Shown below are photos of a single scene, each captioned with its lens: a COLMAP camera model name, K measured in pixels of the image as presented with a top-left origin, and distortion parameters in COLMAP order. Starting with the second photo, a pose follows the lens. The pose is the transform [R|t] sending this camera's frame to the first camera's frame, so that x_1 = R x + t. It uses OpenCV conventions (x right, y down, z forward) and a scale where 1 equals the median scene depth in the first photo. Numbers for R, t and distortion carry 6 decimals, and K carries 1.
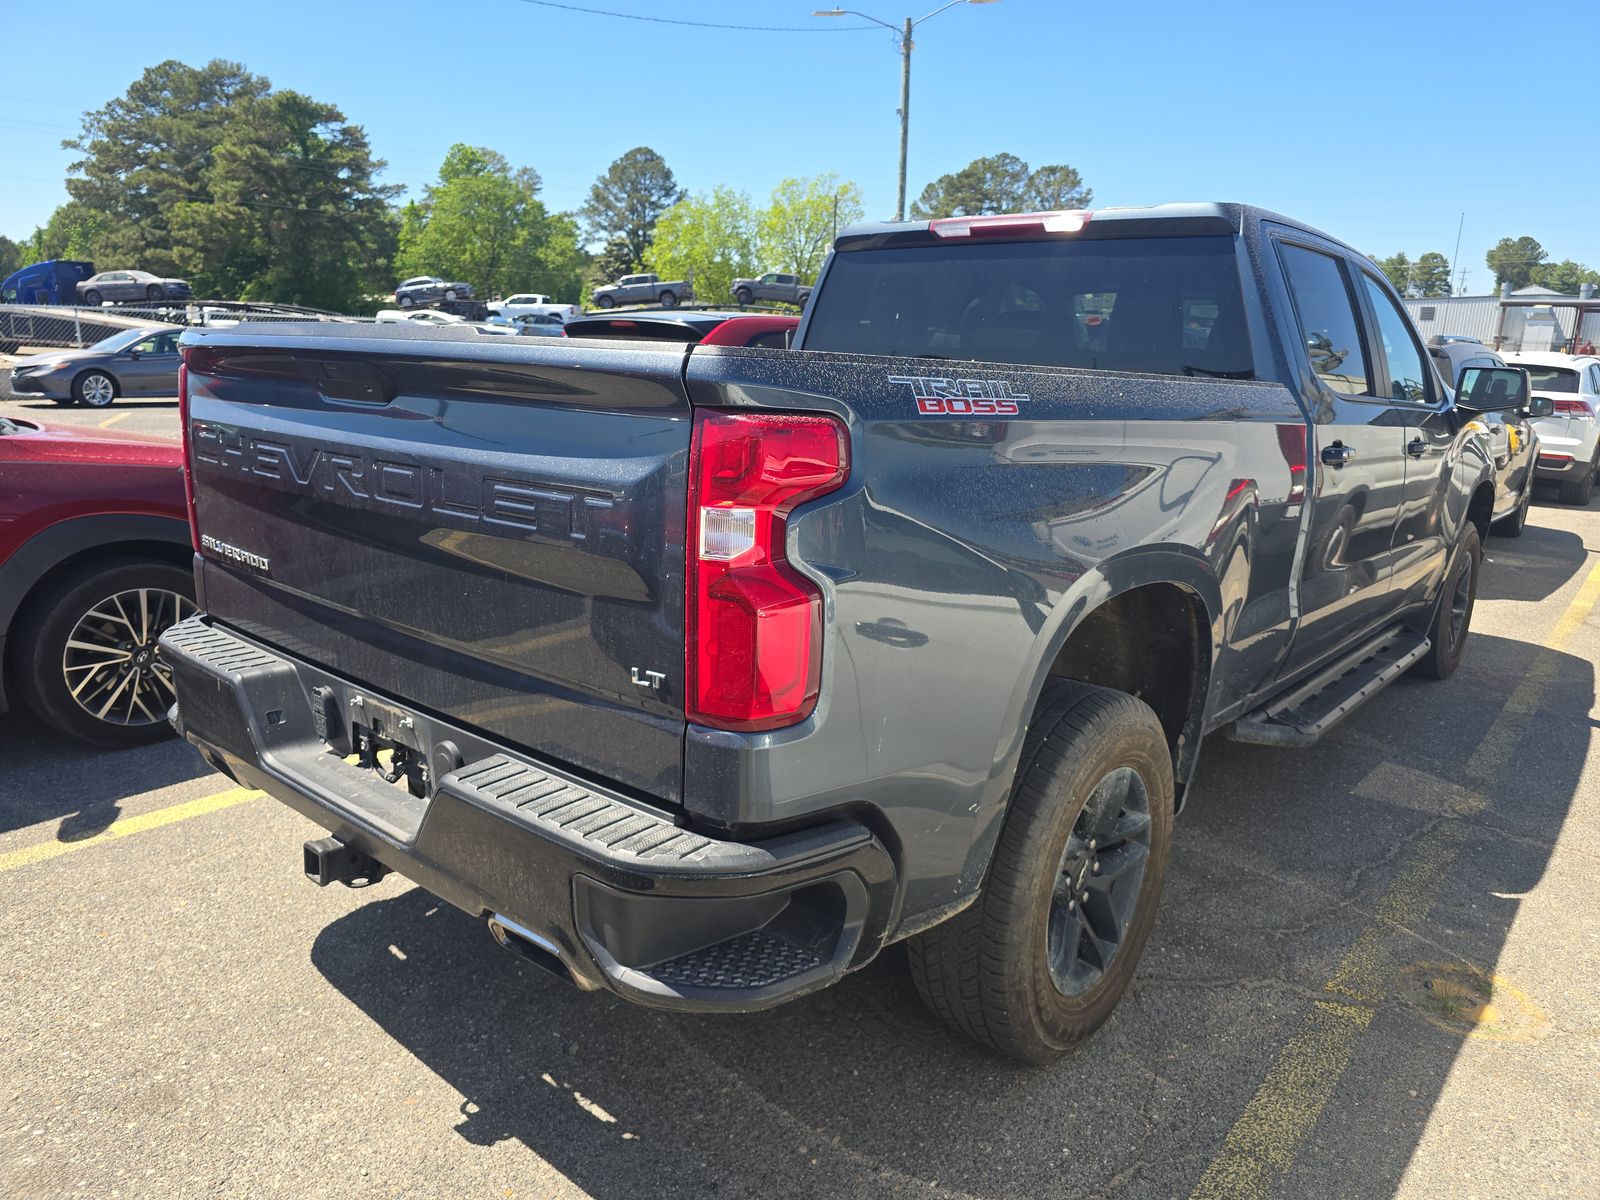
lens RADIAL K [[1091.6, 0, 799.0], [0, 1091.6, 604.3], [0, 0, 1]] dist [-0.005540, -0.002308]
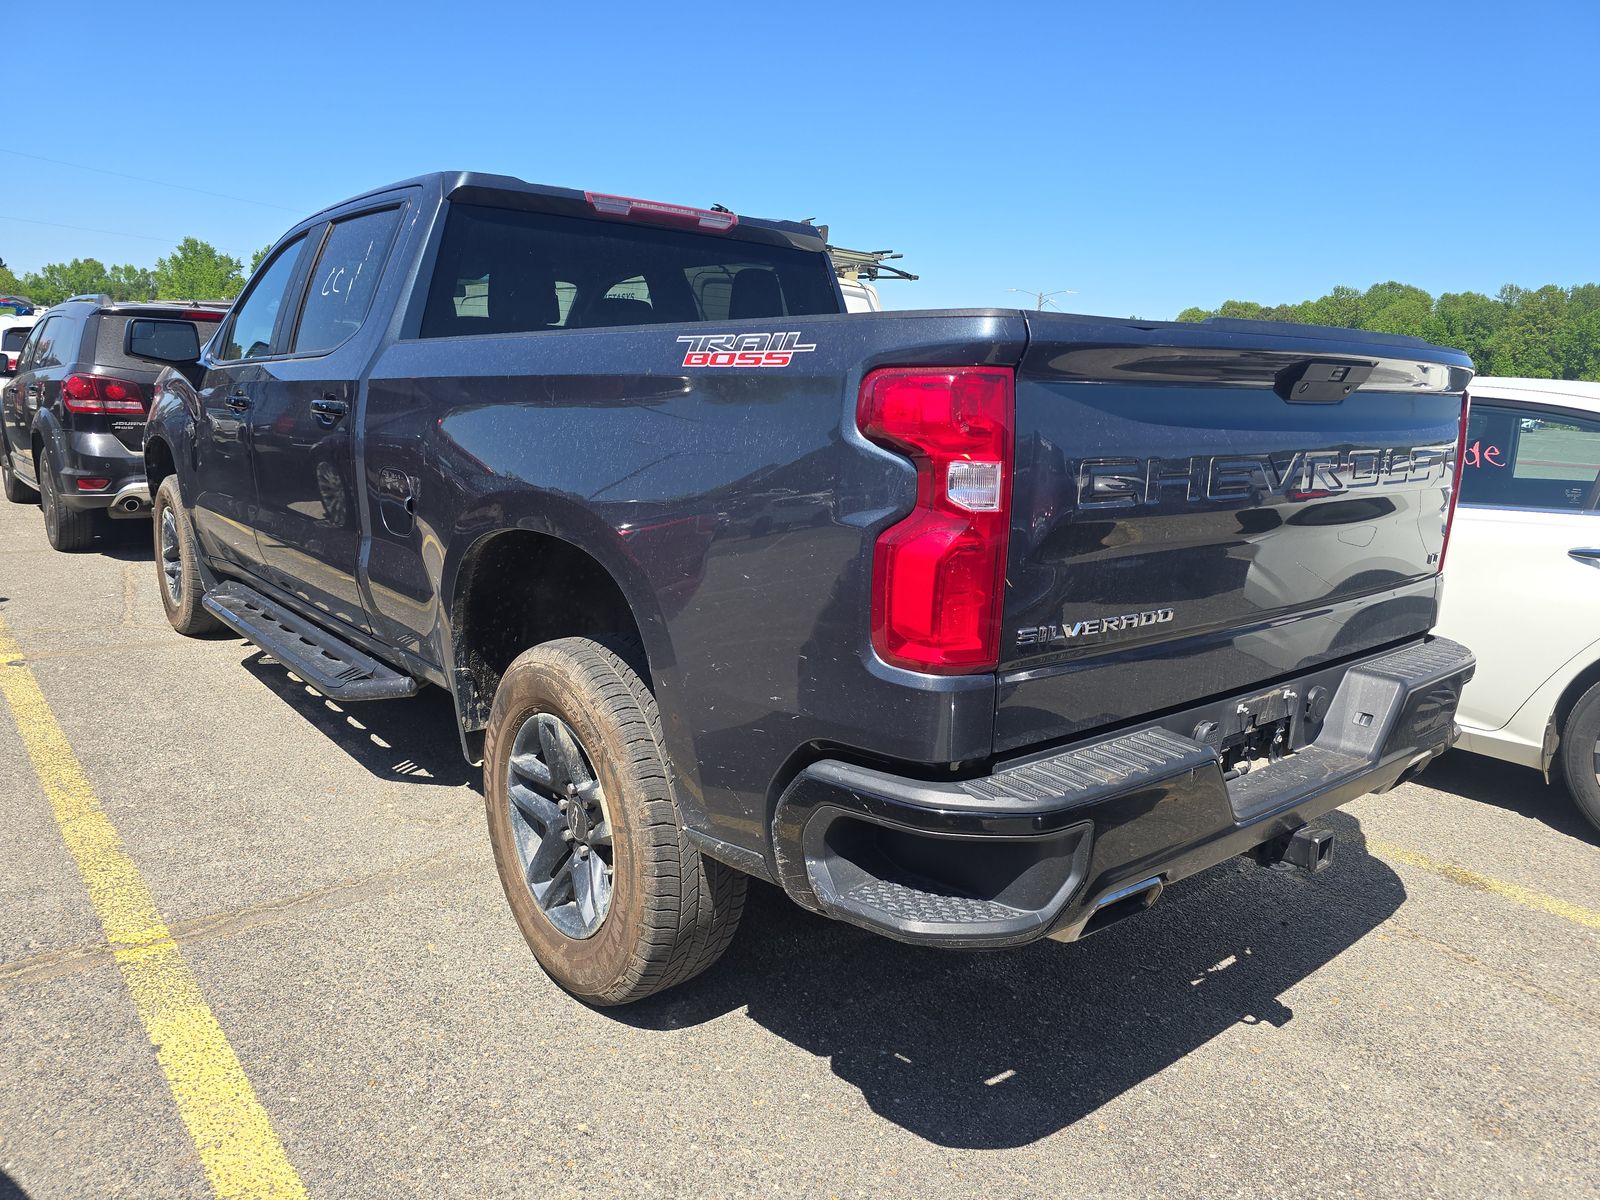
lens RADIAL K [[1091.6, 0, 792.0], [0, 1091.6, 597.3], [0, 0, 1]] dist [-0.005540, -0.002308]
pose [[0.178358, -0.214882, 0.960216, -1.378858], [0.182185, 0.966202, 0.182381, -0.258315], [-0.966952, 0.142407, 0.211478, 1.152608]]
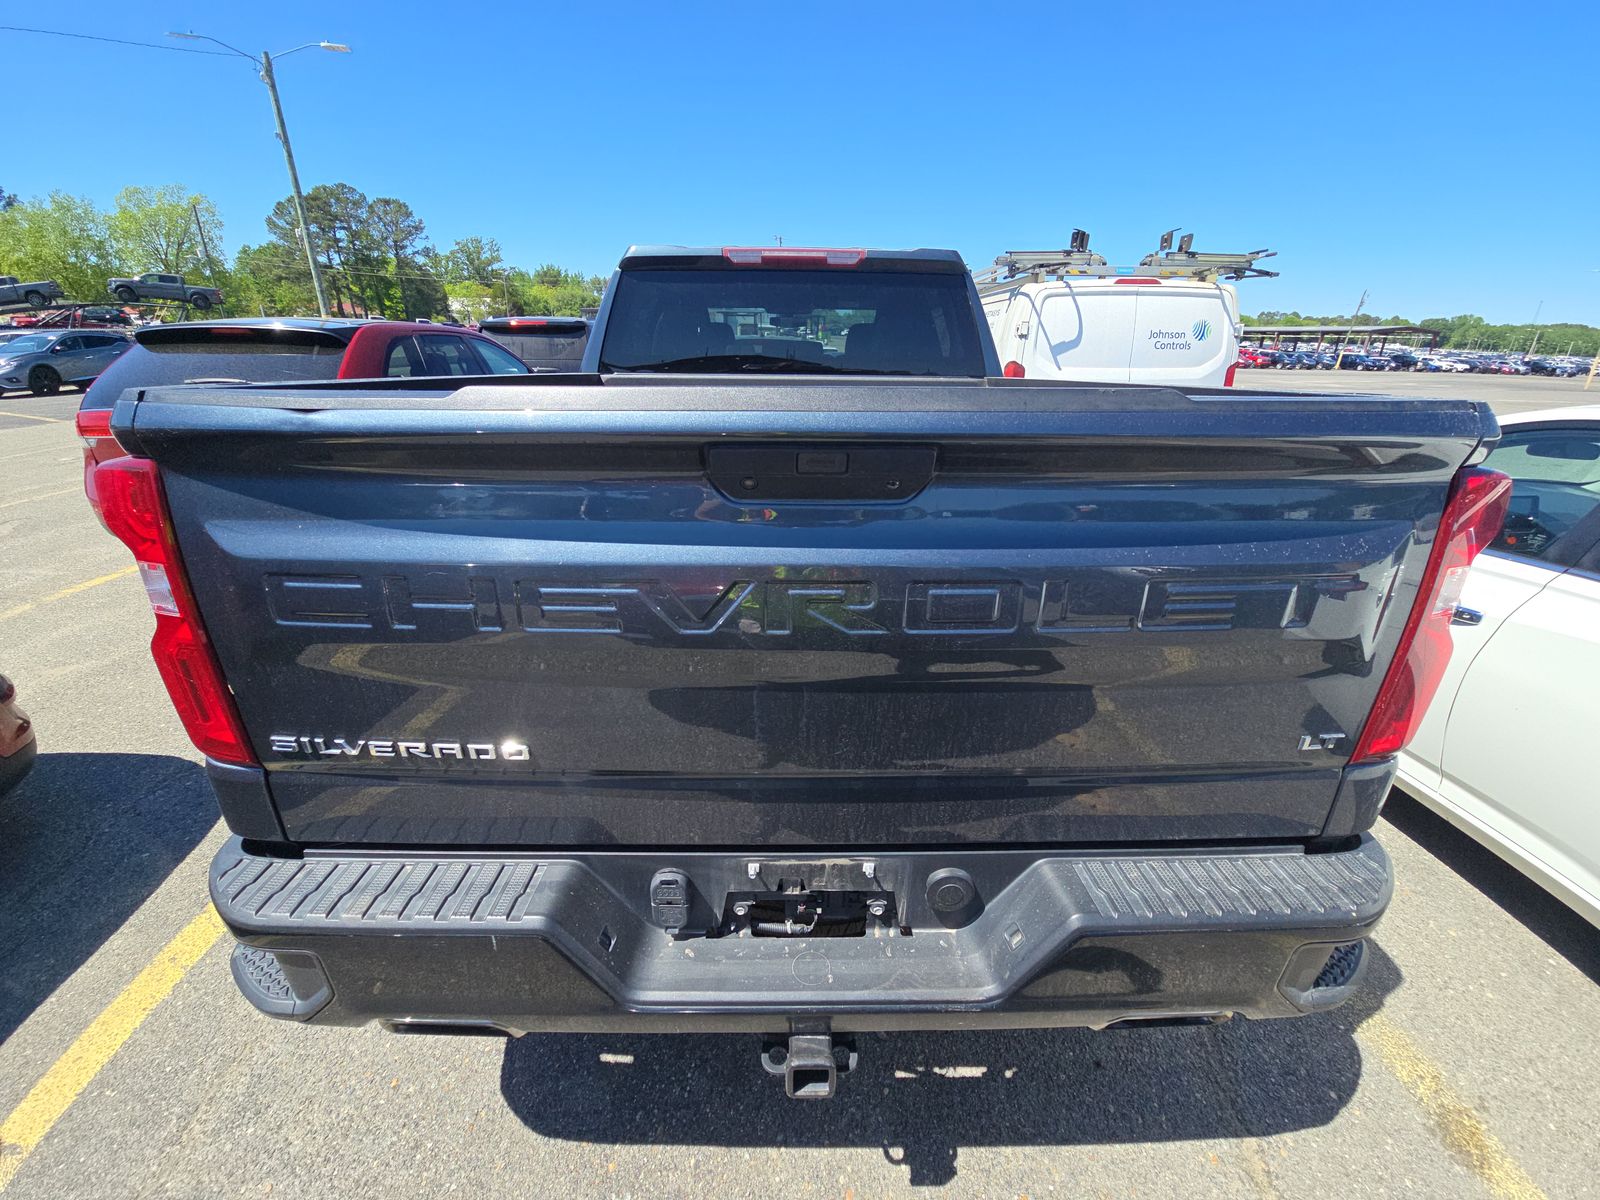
lens RADIAL K [[649.9, 0, 800.7], [0, 649.9, 608.1], [0, 0, 1]] dist [-0.003423, -0.002322]
pose [[0.753430, -0.264403, 0.602025, -0.600411], [0.160603, 0.961857, 0.221444, -0.189764], [-0.637612, -0.070155, 0.767156, 0.615597]]
